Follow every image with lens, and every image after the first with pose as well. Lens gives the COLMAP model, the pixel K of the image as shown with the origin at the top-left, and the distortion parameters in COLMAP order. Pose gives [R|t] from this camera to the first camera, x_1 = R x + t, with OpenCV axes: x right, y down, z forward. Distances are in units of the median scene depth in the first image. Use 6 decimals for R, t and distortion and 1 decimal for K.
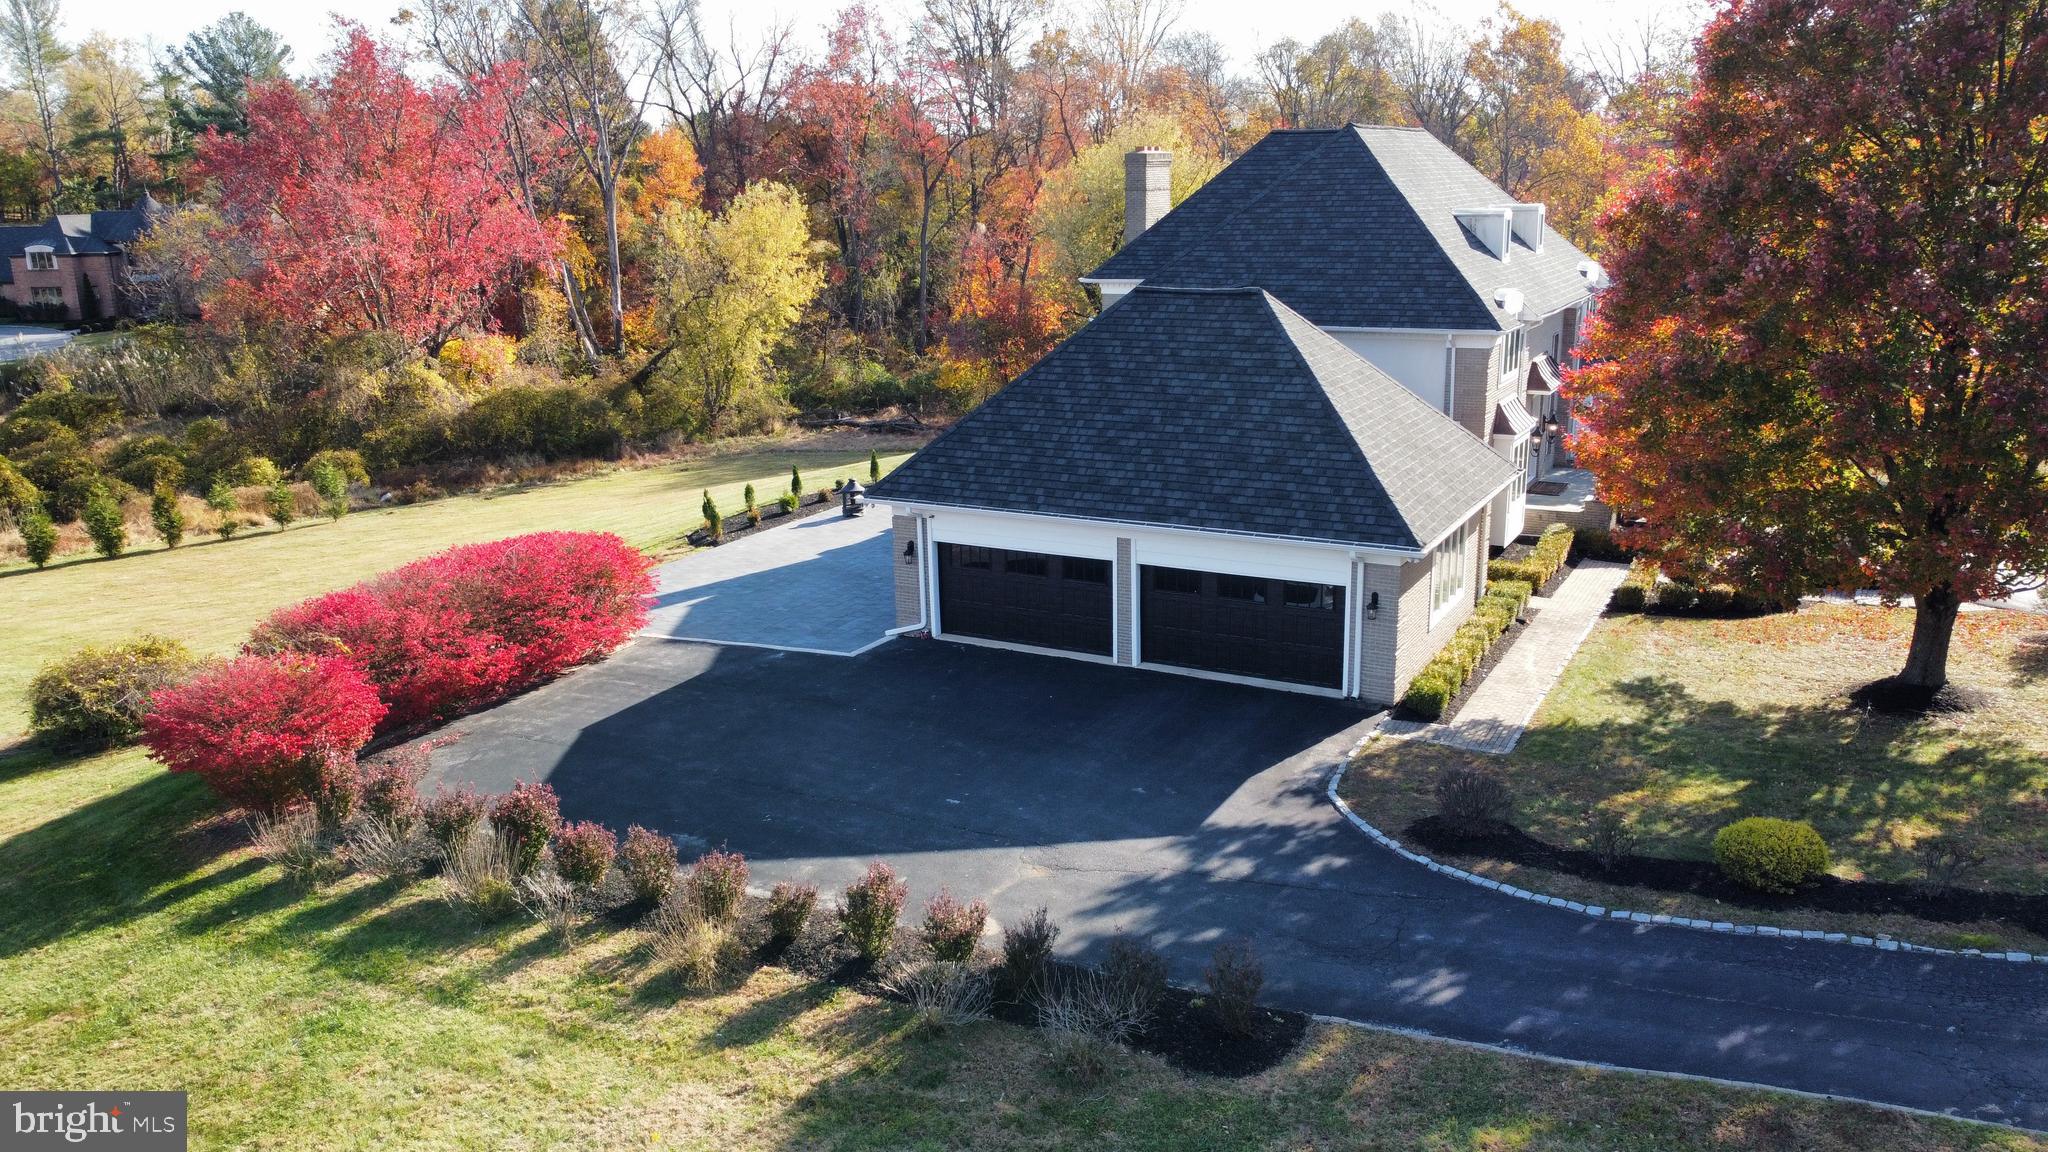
lens RADIAL K [[1544.5, 0, 1024.0], [0, 1544.5, 576.0], [0, 0, 1]] dist [-0.004053, -0.007581]
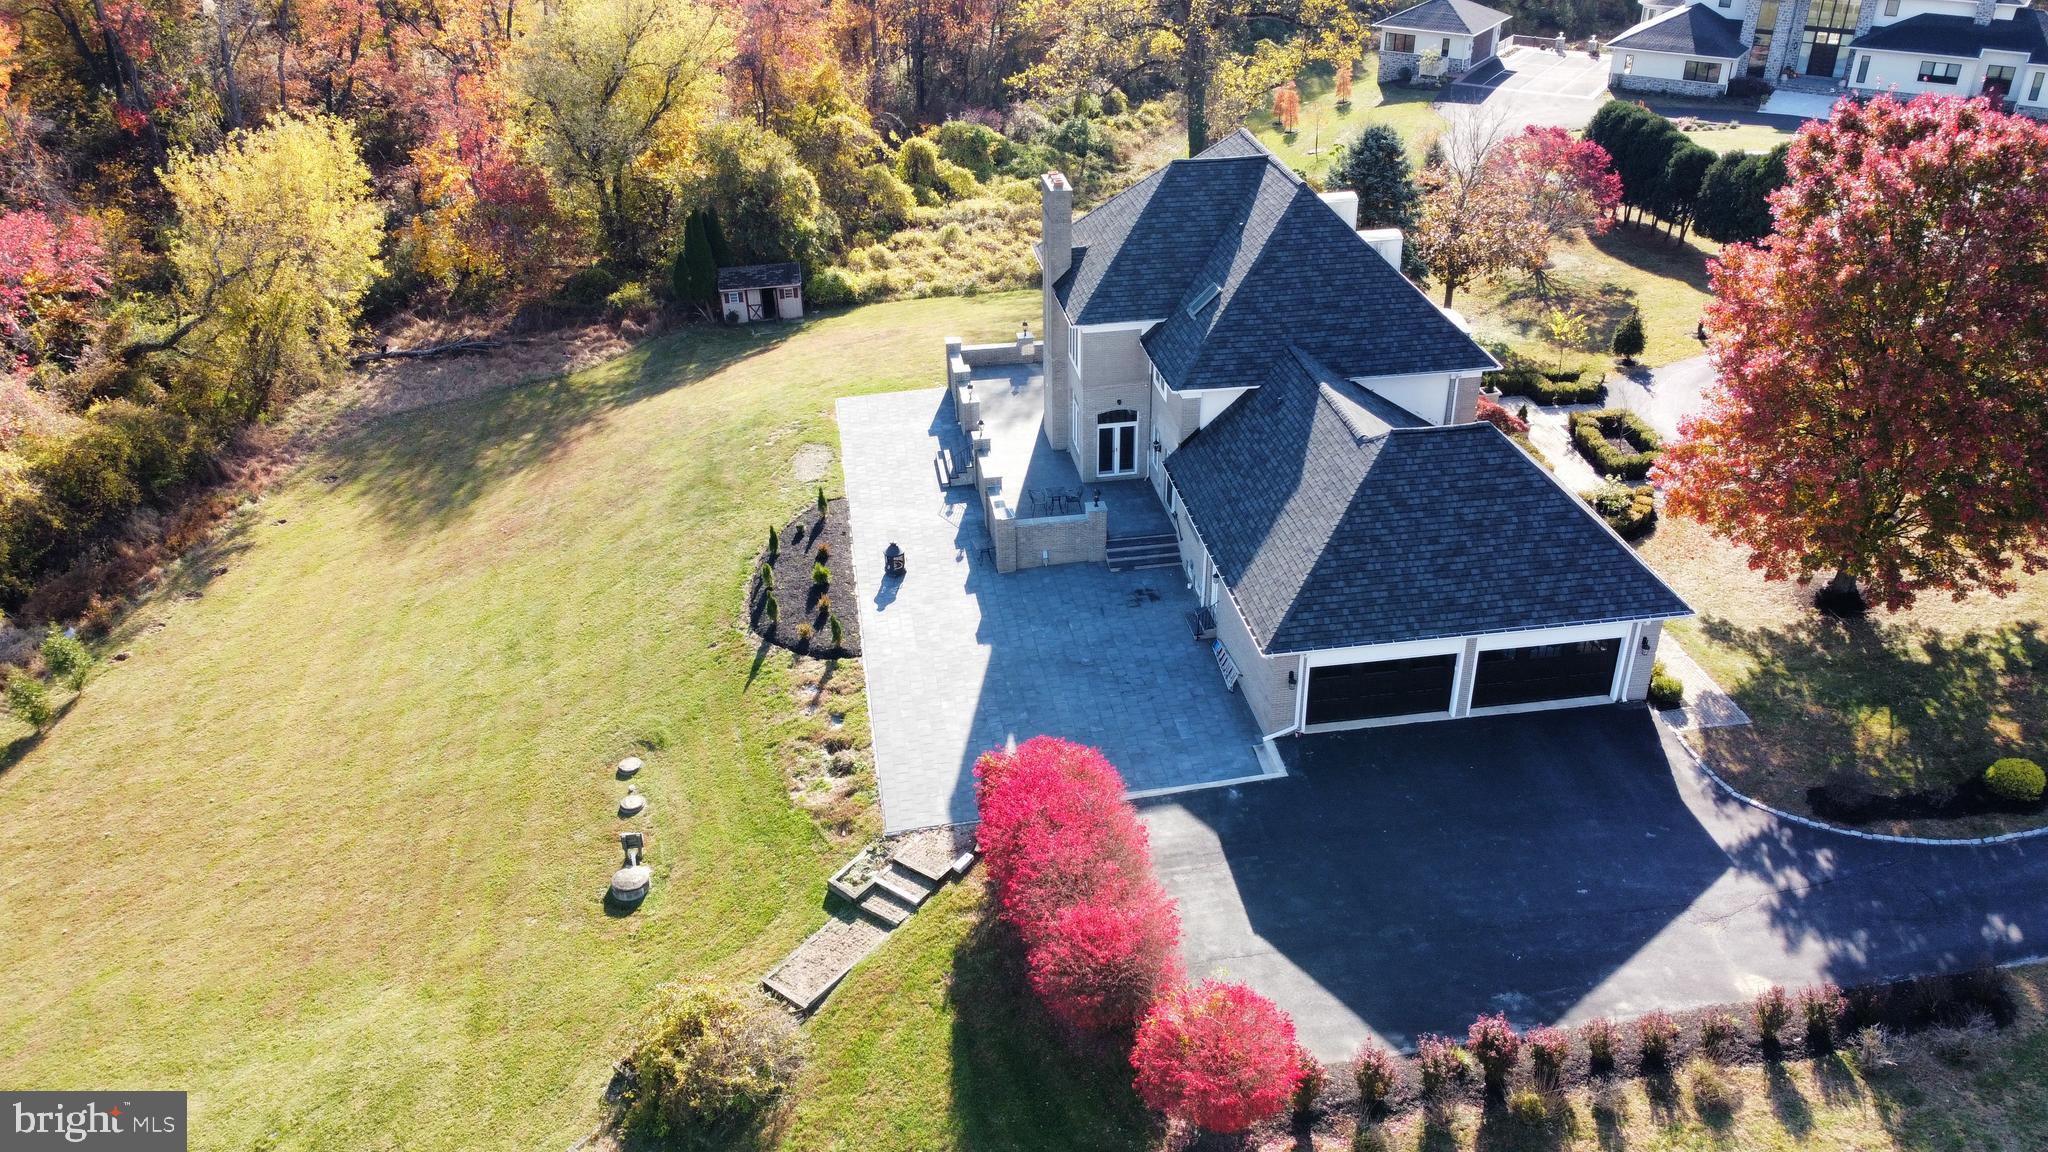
lens RADIAL K [[1544.5, 0, 1024.0], [0, 1544.5, 576.0], [0, 0, 1]] dist [-0.004053, -0.007581]
pose [[0.797182, -0.297383, 0.525419, -1.032168], [0.152833, 0.941329, 0.300901, -0.592462], [-0.584075, -0.159572, 0.795860, 0.162266]]
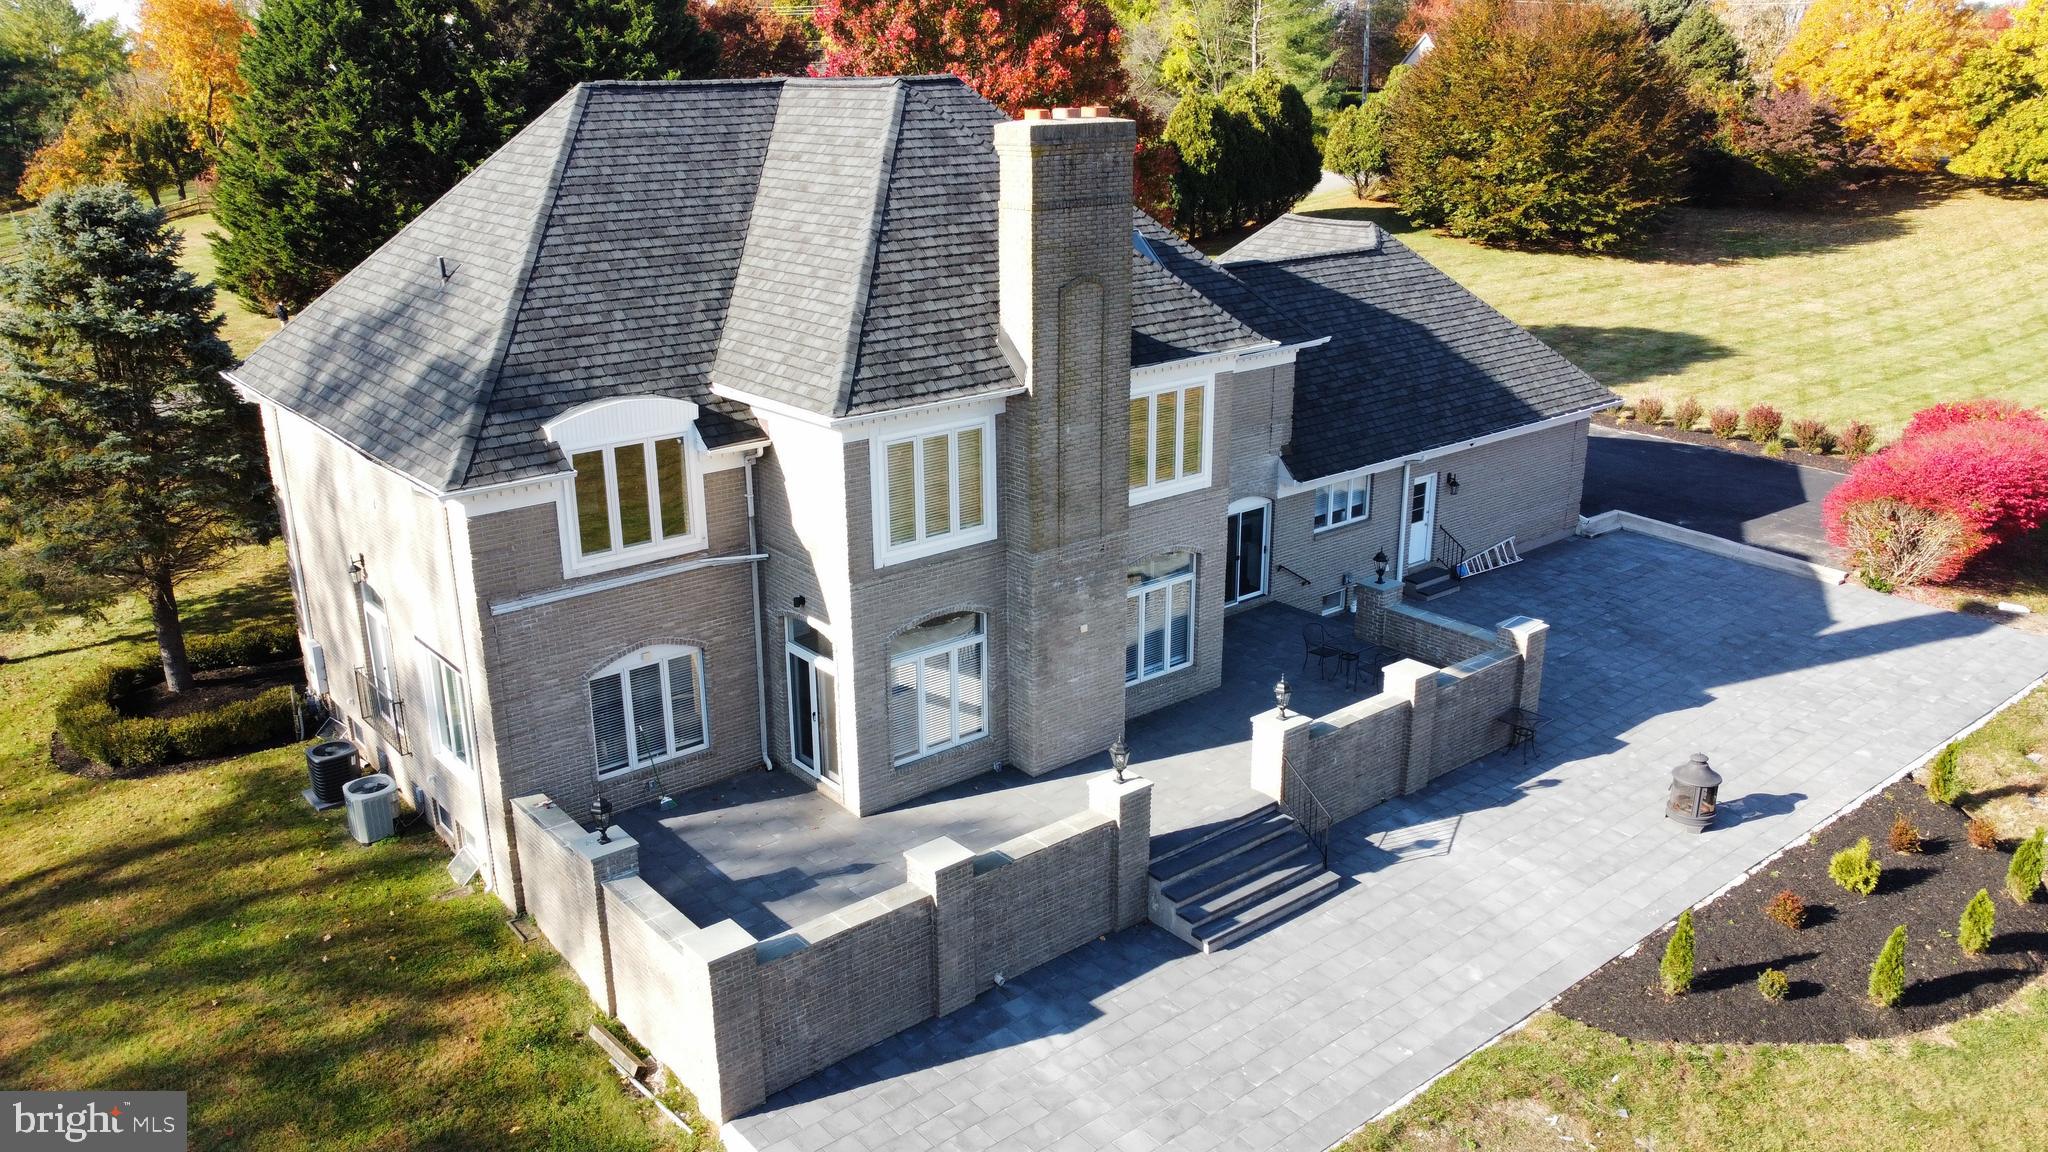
lens RADIAL K [[1529.7, 0, 1024.0], [0, 1529.7, 576.0], [0, 0, 1]] dist [0.003600, -0.007596]
pose [[-0.924997, -0.096402, 0.367543, -0.141739], [0.119440, 0.844483, 0.522094, -0.678799], [-0.360715, 0.526835, -0.769630, 2.442510]]
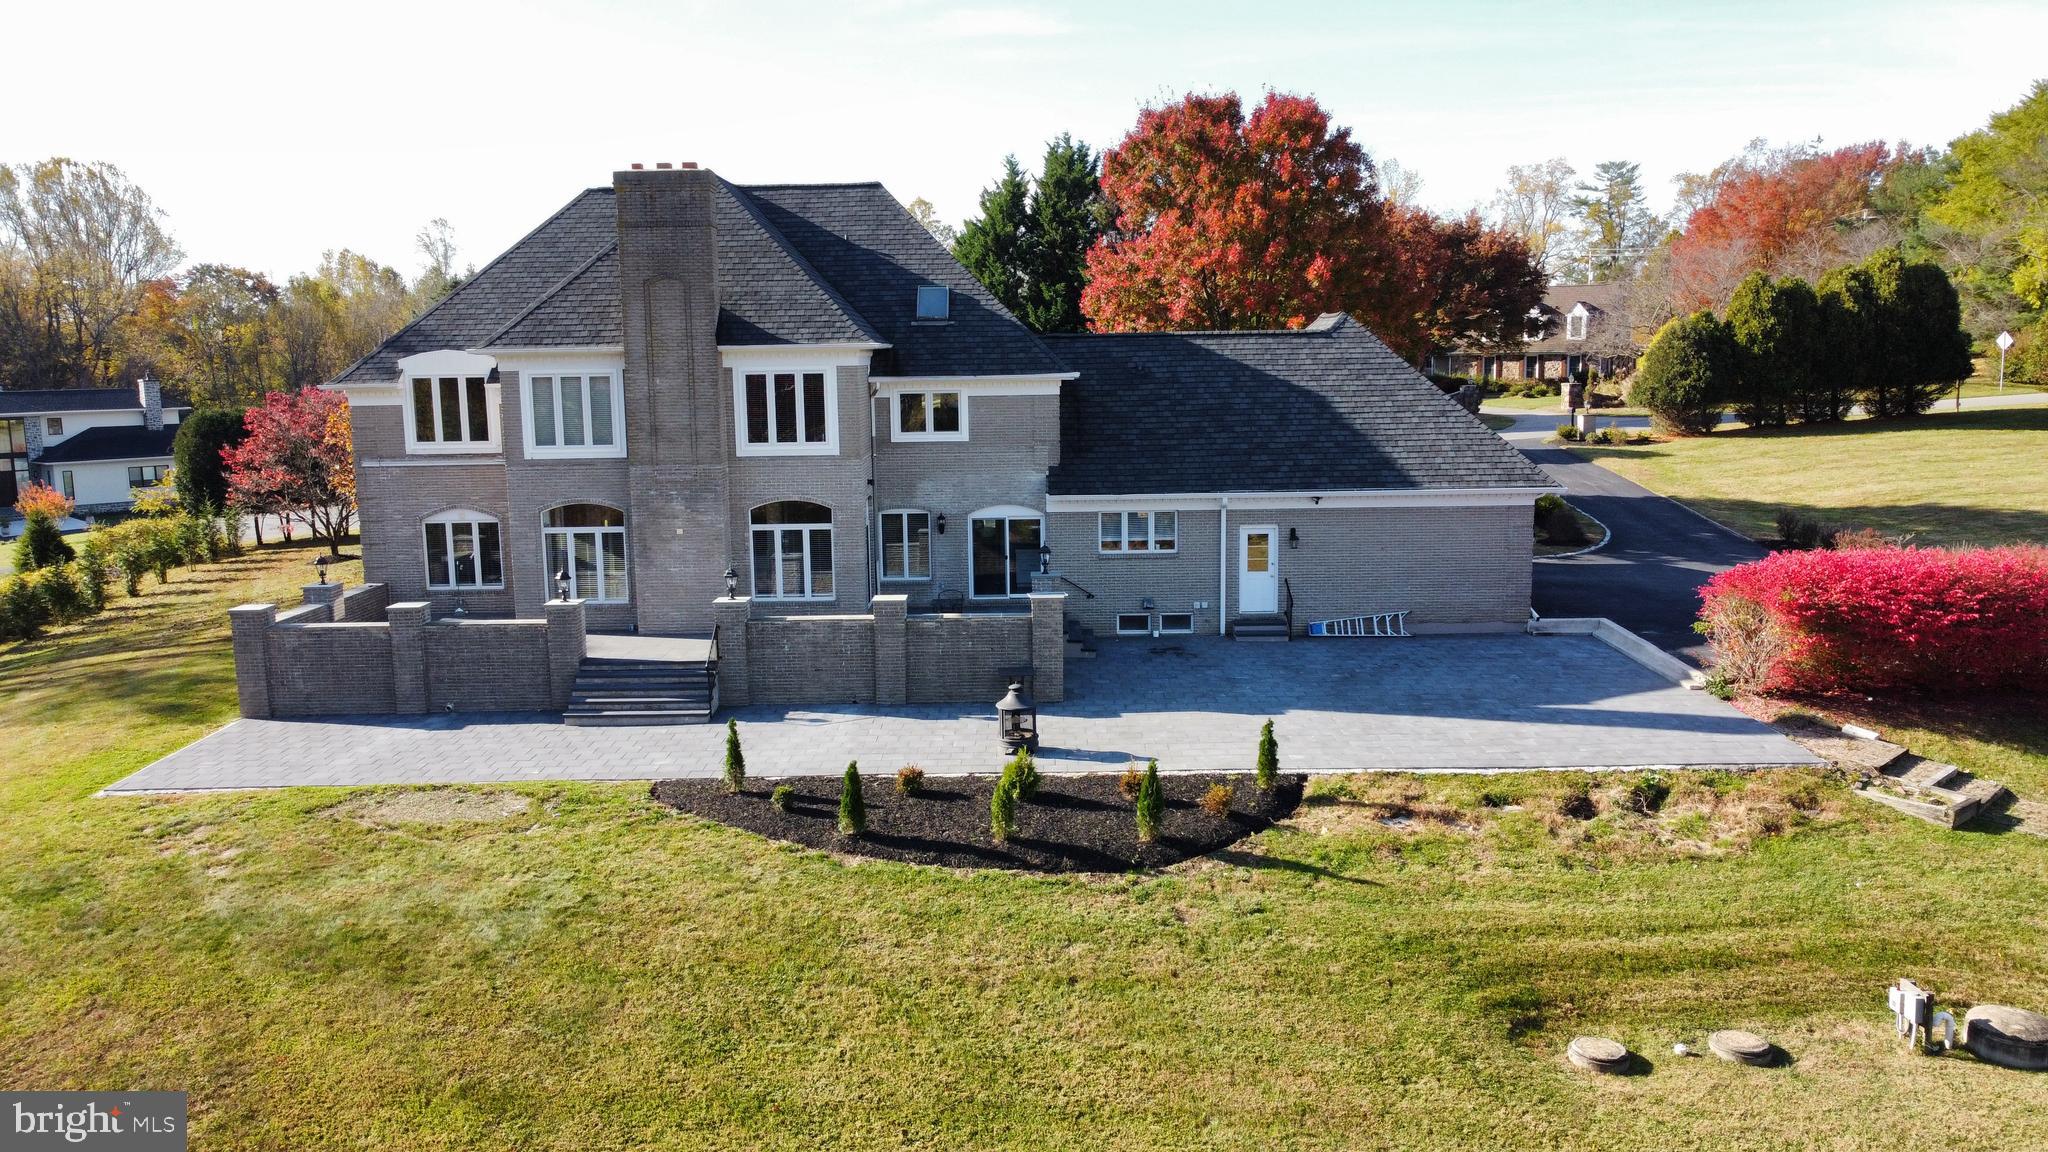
lens RADIAL K [[1529.7, 0, 1024.0], [0, 1529.7, 576.0], [0, 0, 1]] dist [0.003600, -0.007596]
pose [[-0.471944, -0.100510, 0.875880, -1.008879], [0.245282, 0.939288, 0.239949, -0.394637], [-0.846821, 0.328080, -0.418638, 2.074769]]
